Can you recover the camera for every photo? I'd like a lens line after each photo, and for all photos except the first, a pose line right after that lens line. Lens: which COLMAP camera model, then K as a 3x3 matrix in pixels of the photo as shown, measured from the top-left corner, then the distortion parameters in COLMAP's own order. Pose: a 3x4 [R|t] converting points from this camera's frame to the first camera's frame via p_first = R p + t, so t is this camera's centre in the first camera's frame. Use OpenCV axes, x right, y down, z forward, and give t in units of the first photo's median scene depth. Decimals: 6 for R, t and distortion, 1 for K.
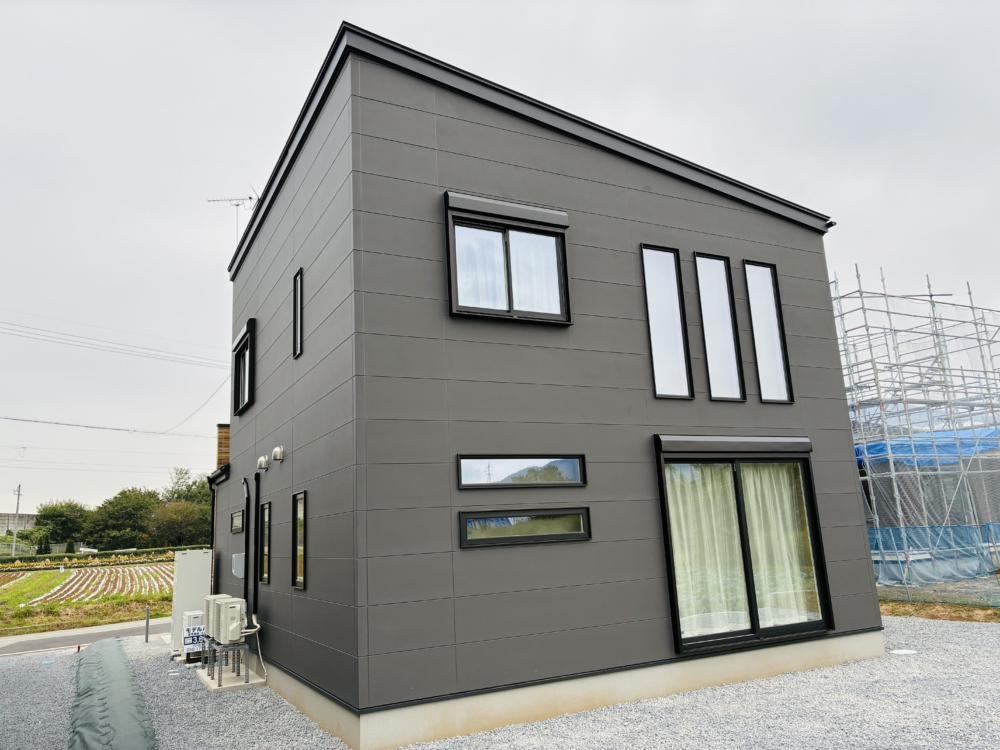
lens RADIAL K [[763.3, 0, 505.2], [0, 763.3, 369.5], [0, 0, 1]] dist [0.001062, 0.003573]
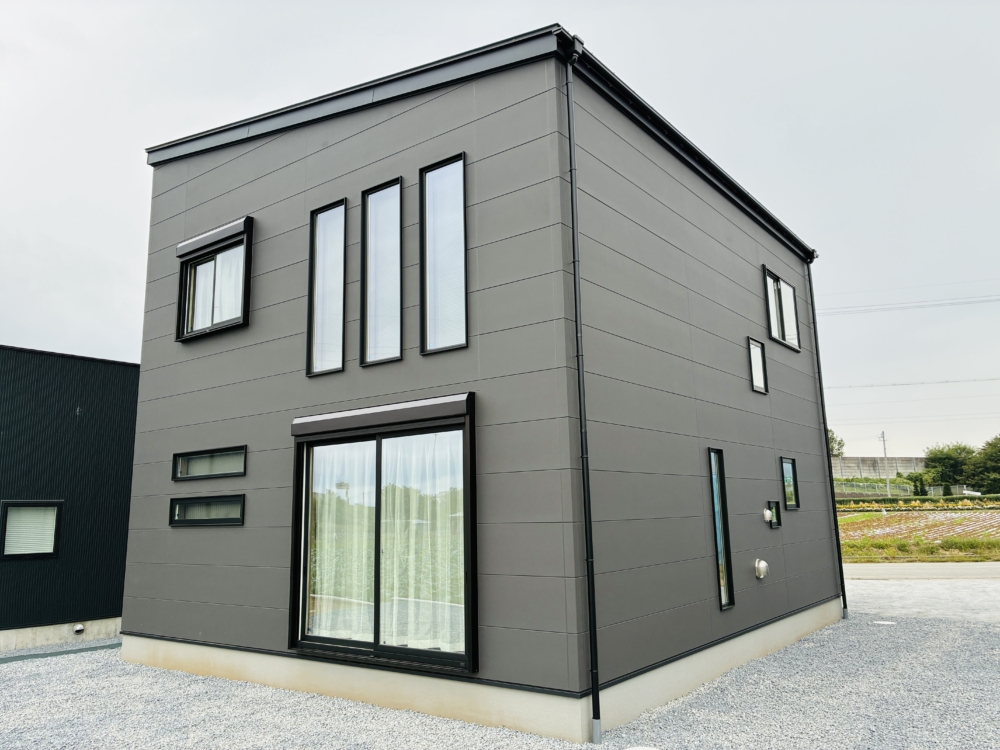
lens RADIAL K [[763.3, 0, 505.6], [0, 763.3, 375.5], [0, 0, 1]] dist [0.001062, 0.003573]
pose [[0.429322, -0.116356, -0.895625, 0.100069], [0.192065, 0.980745, -0.035347, 0.010040], [0.882493, -0.156843, 0.443404, 0.070273]]
